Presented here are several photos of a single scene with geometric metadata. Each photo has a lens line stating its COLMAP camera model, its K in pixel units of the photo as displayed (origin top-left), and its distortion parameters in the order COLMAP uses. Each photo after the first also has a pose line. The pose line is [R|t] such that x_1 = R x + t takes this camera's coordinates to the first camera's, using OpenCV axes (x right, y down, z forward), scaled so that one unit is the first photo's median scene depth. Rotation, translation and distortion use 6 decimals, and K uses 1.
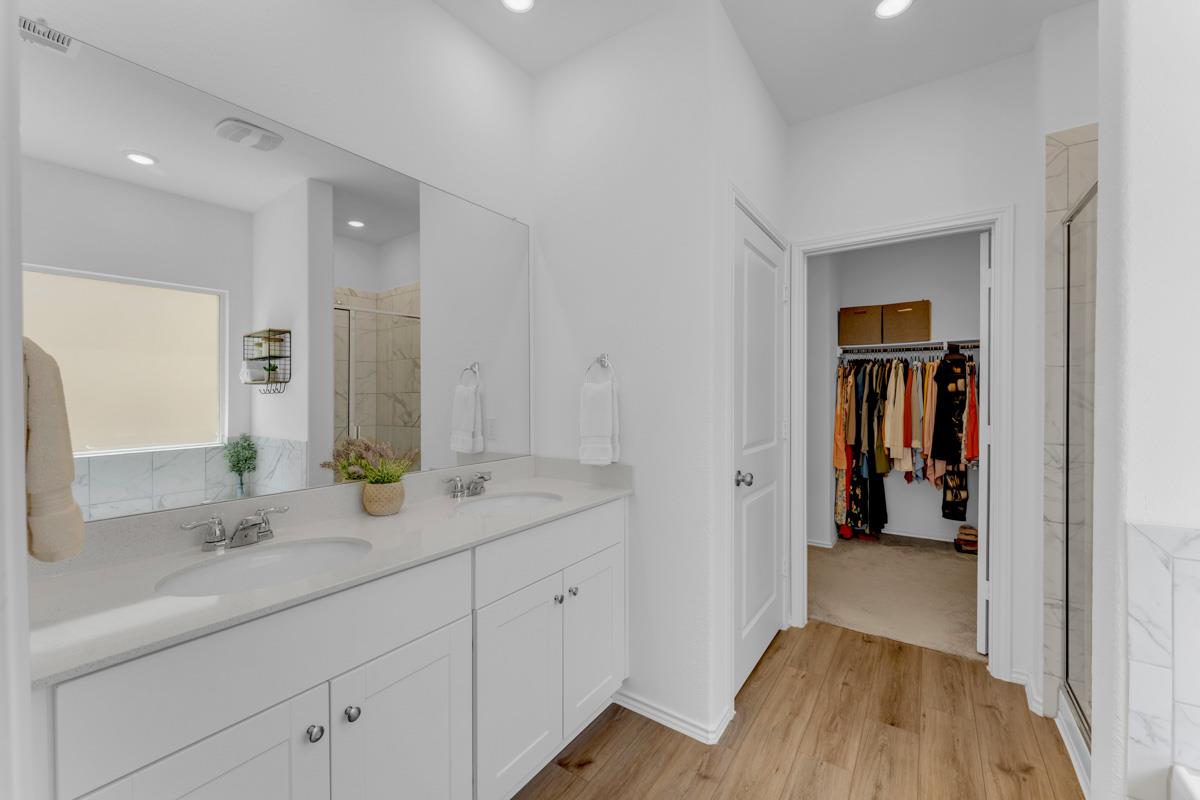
lens RADIAL K [[483.1, 0, 583.0], [0, 483.1, 395.7], [0, 0, 1]] dist [0.003121, 0.000722]
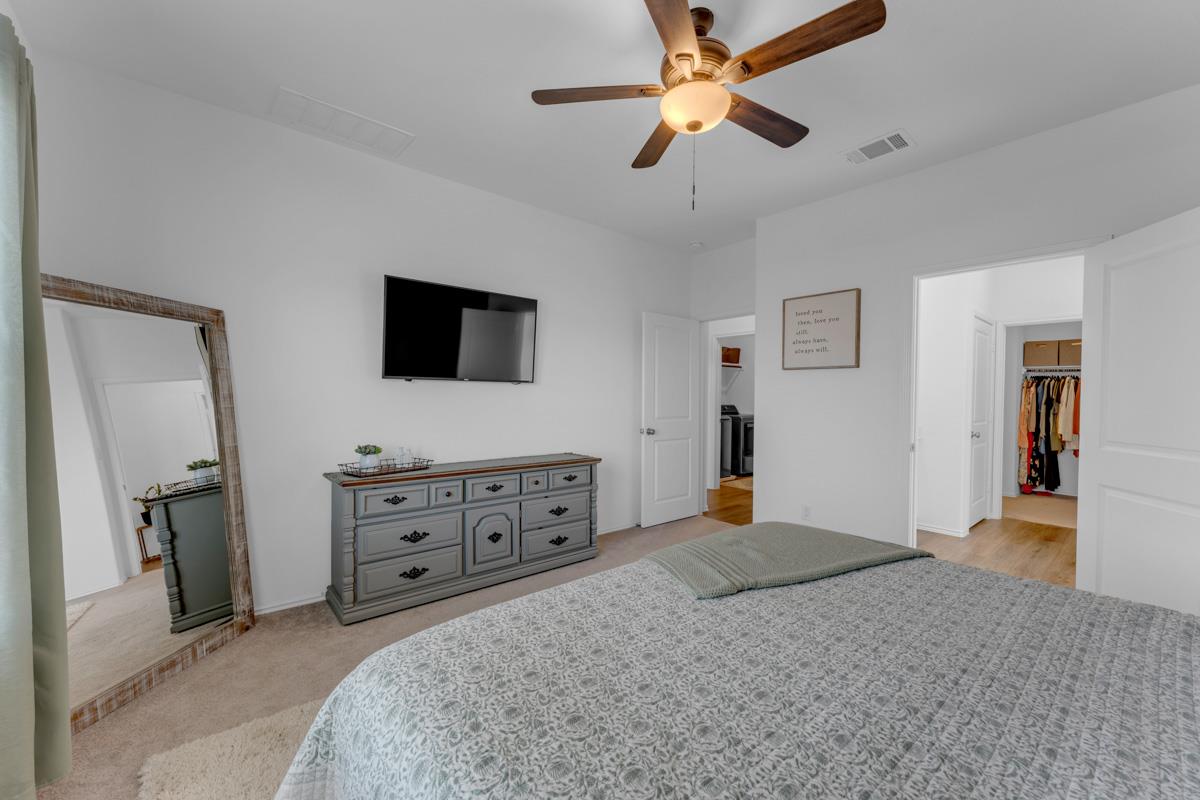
lens RADIAL K [[483.1, 0, 583.0], [0, 483.1, 395.7], [0, 0, 1]] dist [0.003121, 0.000722]
pose [[0.969530, 0.016584, -0.244410, -0.454646], [-0.015234, 0.999856, 0.007410, -0.003369], [0.244498, -0.003461, 0.969644, -0.842231]]
